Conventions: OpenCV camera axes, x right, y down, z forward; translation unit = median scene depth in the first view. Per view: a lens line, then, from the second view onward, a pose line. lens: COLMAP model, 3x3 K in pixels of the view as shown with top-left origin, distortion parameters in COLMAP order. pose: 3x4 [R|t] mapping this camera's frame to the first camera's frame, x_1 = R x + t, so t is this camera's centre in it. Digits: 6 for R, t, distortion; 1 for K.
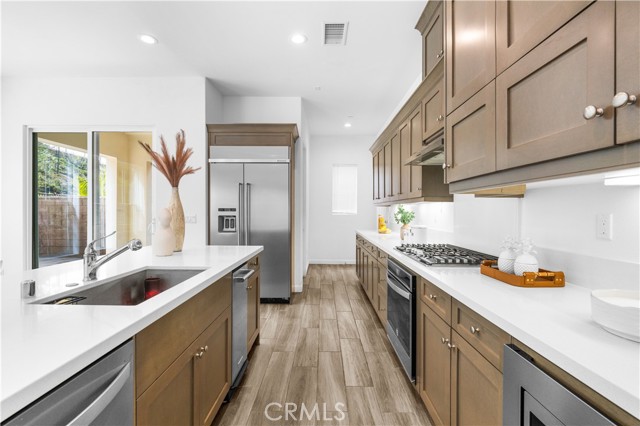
lens RADIAL K [[297.1, 0, 325.1], [0, 297.1, 213.0], [0, 0, 1]] dist [0.002885, -0.000104]
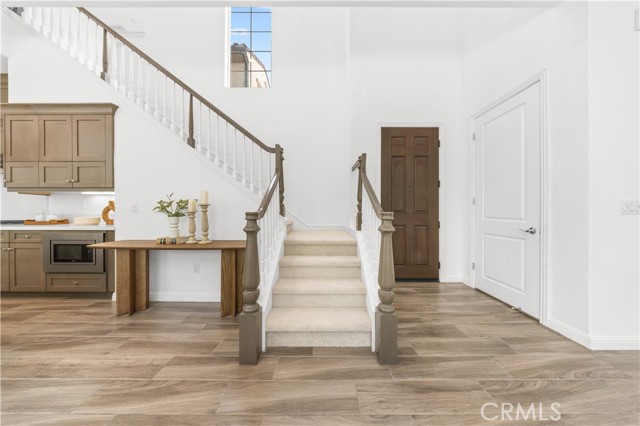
lens RADIAL K [[184.8, 0, 320.8], [0, 184.8, 210.2], [0, 0, 1]] dist [-0.005240, -0.000038]
pose [[0.003993, -0.001568, 0.999991, -0.424967], [0.004965, 0.999986, 0.001548, 0.039115], [-0.999980, 0.004959, 0.004001, -0.635523]]
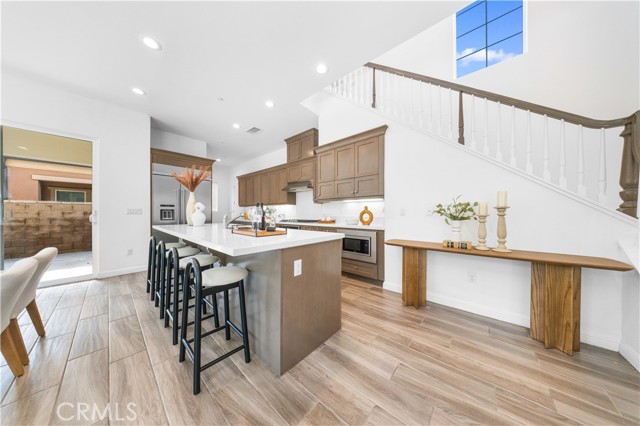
lens RADIAL K [[184.8, 0, 322.6], [0, 184.8, 214.7], [0, 0, 1]] dist [-0.005240, -0.000038]
pose [[0.655261, -0.004354, 0.755390, -0.535219], [0.003954, 0.999989, 0.002334, 0.038002], [-0.755392, 0.001458, 0.655272, -0.260711]]
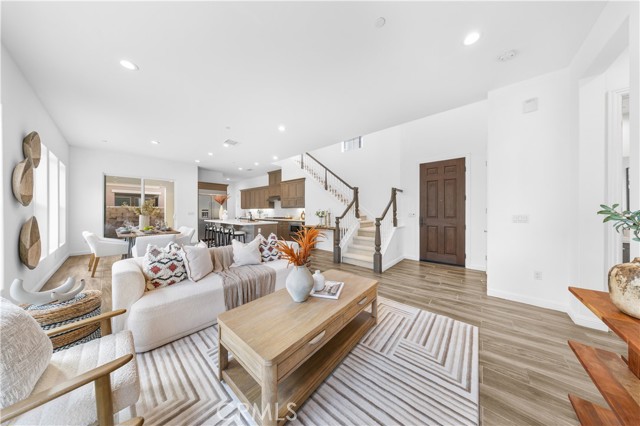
lens RADIAL K [[184.8, 0, 324.6], [0, 184.8, 211.6], [0, 0, 1]] dist [-0.005240, -0.000038]
pose [[0.646235, -0.006160, 0.763114, -1.002233], [0.006537, 0.999975, 0.002536, 0.005883], [-0.763110, 0.003349, 0.646259, -1.191834]]
